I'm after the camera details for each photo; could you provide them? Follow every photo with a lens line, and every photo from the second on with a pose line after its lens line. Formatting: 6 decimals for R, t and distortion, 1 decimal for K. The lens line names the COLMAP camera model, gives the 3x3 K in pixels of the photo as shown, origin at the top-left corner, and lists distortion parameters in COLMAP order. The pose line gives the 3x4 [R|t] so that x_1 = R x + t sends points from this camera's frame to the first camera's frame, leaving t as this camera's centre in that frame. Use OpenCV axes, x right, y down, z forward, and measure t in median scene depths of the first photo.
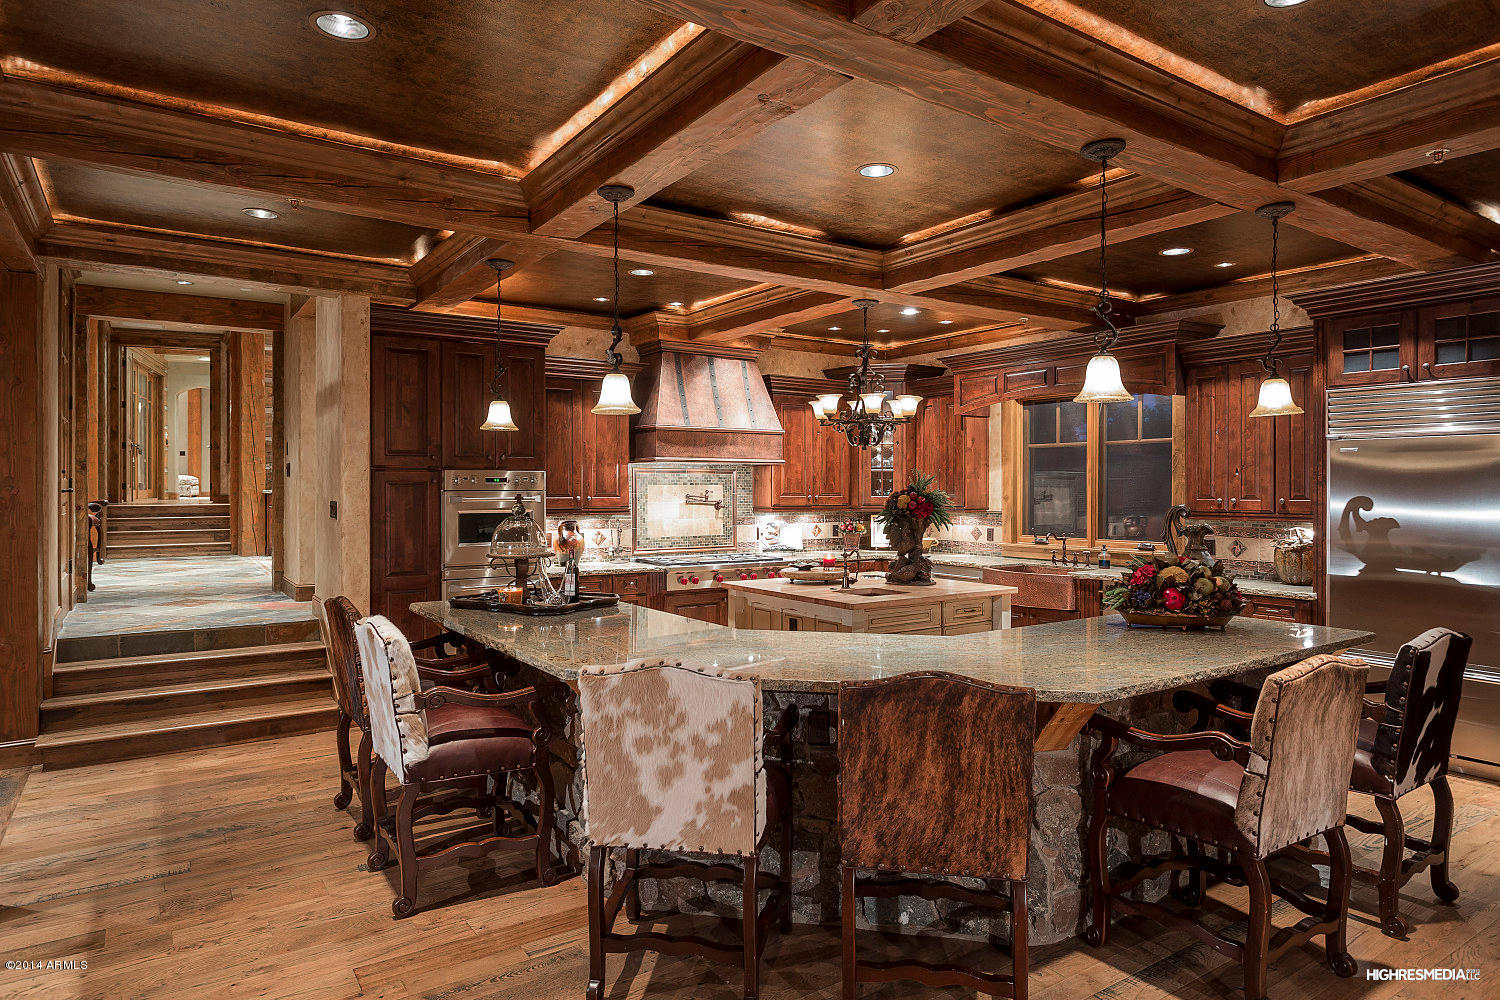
lens RADIAL K [[907.8, 0, 751.7], [0, 907.8, 497.2], [0, 0, 1]] dist [0.003620, 0.000966]
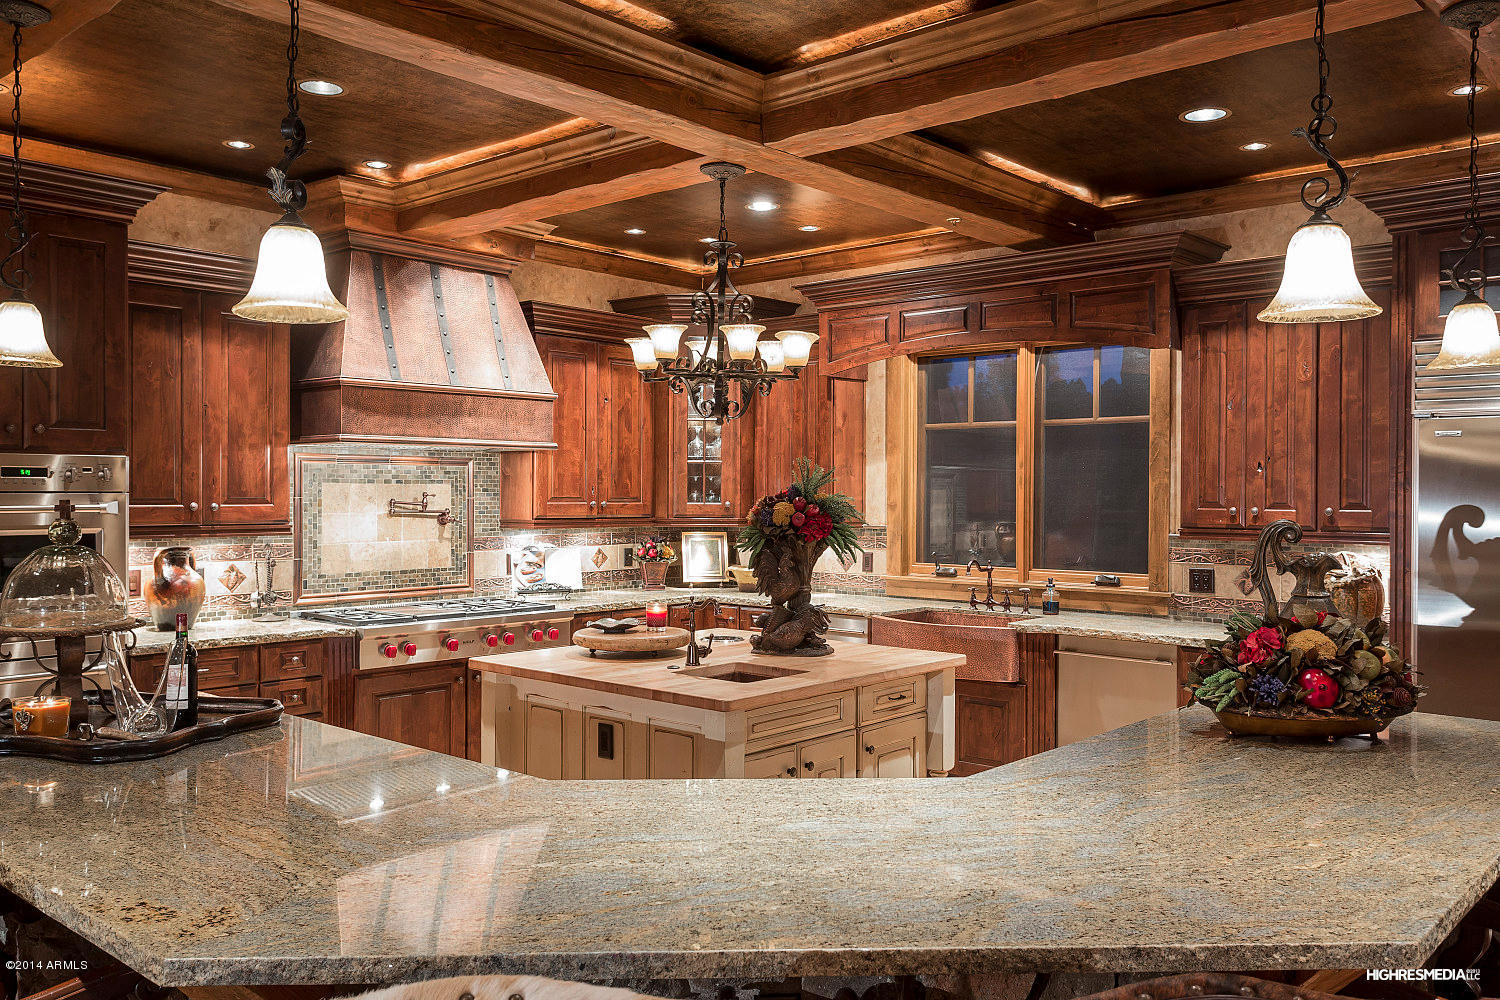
lens RADIAL K [[1203.2, 0, 687.2], [0, 1203.2, 499.2], [0, 0, 1]] dist [0.026879, -0.019470]
pose [[0.979464, 0.001827, 0.201610, -0.045472], [-0.001429, 0.999997, -0.002120, -0.002161], [-0.201613, 0.001788, 0.979464, 0.223340]]
